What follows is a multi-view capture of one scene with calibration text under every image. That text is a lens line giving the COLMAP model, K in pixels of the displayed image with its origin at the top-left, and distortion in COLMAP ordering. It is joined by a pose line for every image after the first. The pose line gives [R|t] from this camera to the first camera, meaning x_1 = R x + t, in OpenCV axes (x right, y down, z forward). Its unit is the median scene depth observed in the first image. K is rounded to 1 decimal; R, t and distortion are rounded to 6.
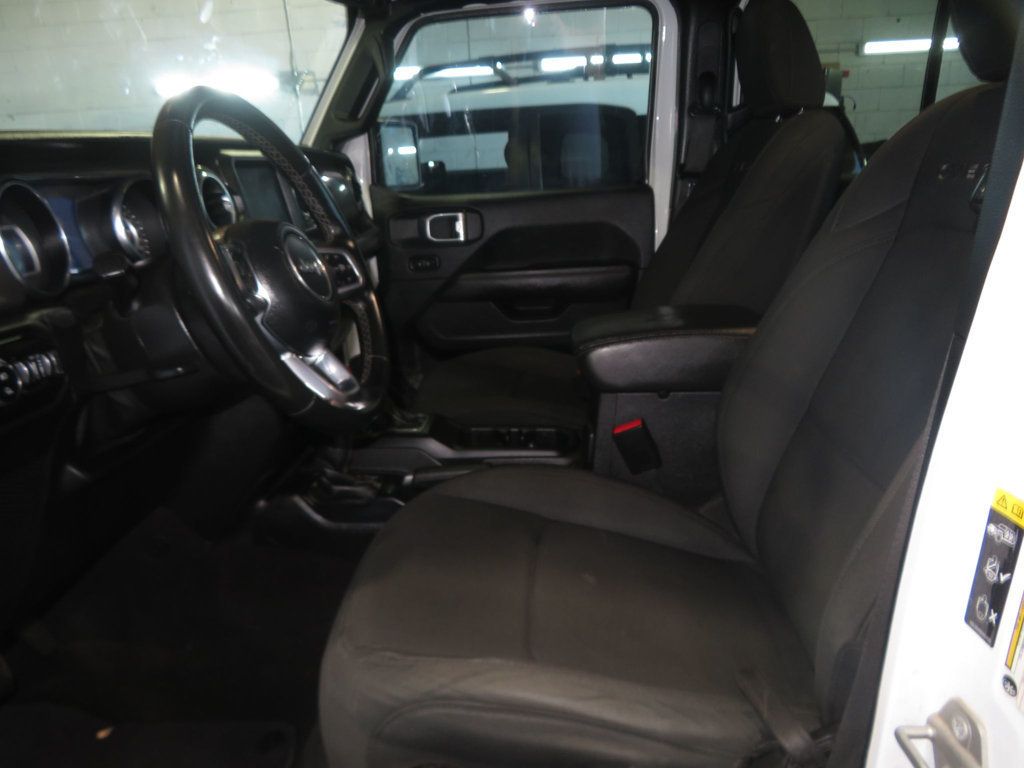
lens RADIAL K [[738.6, 0, 512.0], [0, 738.6, 384.0], [0, 0, 1]] dist [-0.007723, -0.002970]
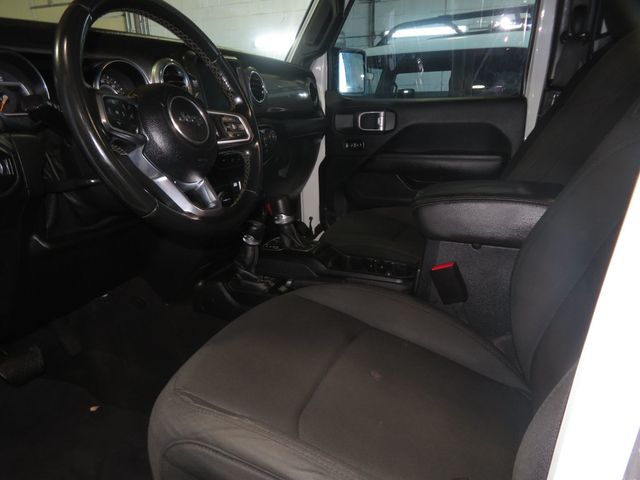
lens RADIAL K [[461.6, 0, 320.0], [0, 461.6, 240.0], [0, 0, 1]] dist [-0.007723, -0.002970]
pose [[0.948697, 0.120363, -0.292380, 0.162446], [-0.117065, 0.992706, 0.028816, 0.011354], [0.293716, 0.006890, 0.955868, 0.145017]]
